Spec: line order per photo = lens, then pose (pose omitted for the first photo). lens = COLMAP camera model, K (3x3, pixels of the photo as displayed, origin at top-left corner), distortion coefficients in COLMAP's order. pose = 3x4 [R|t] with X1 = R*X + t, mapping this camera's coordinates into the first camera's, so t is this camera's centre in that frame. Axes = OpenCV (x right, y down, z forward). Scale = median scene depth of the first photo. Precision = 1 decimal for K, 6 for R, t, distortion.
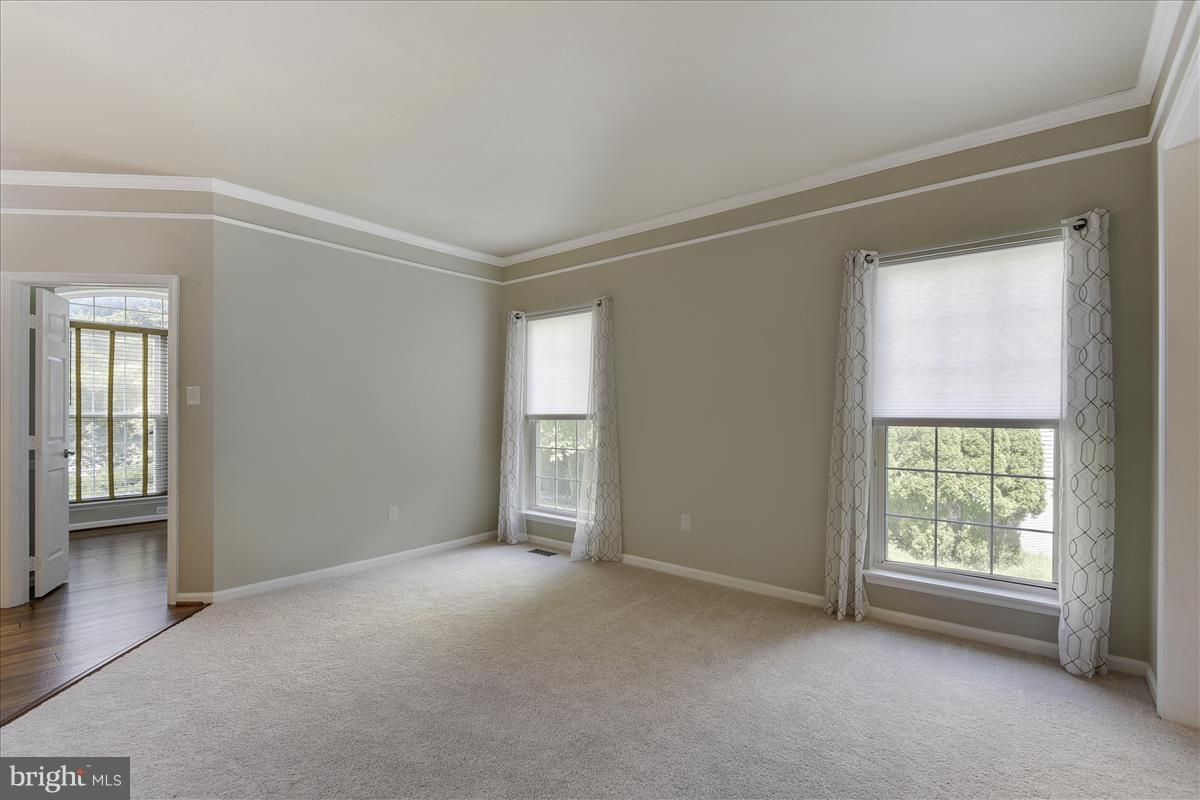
lens RADIAL K [[549.5, 0, 598.3], [0, 549.5, 403.3], [0, 0, 1]] dist [-0.000121, -0.000846]
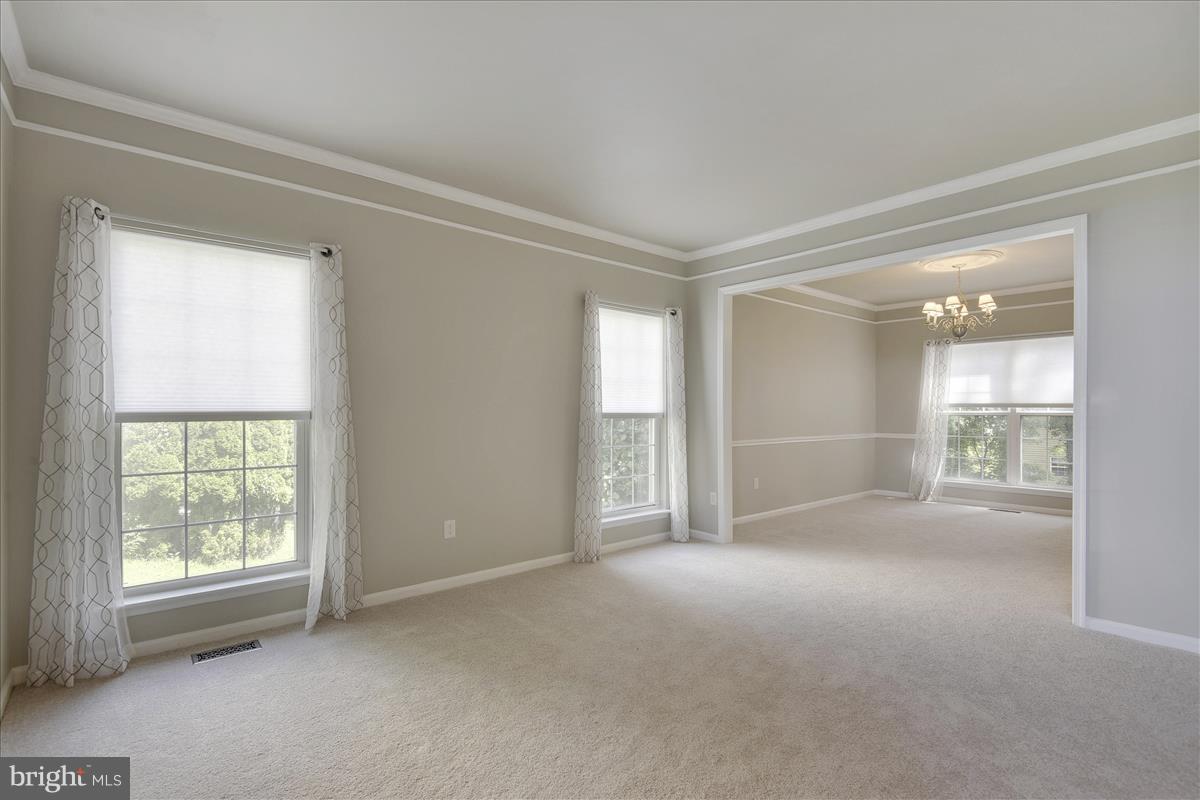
lens RADIAL K [[554.4, 0, 600.9], [0, 554.4, 407.2], [0, 0, 1]] dist [0.000126, -0.000493]
pose [[0.169571, 0.000842, 0.985518, -0.233262], [-0.018419, 0.999828, 0.002315, 0.001877], [-0.985346, -0.018545, 0.169557, 0.195980]]
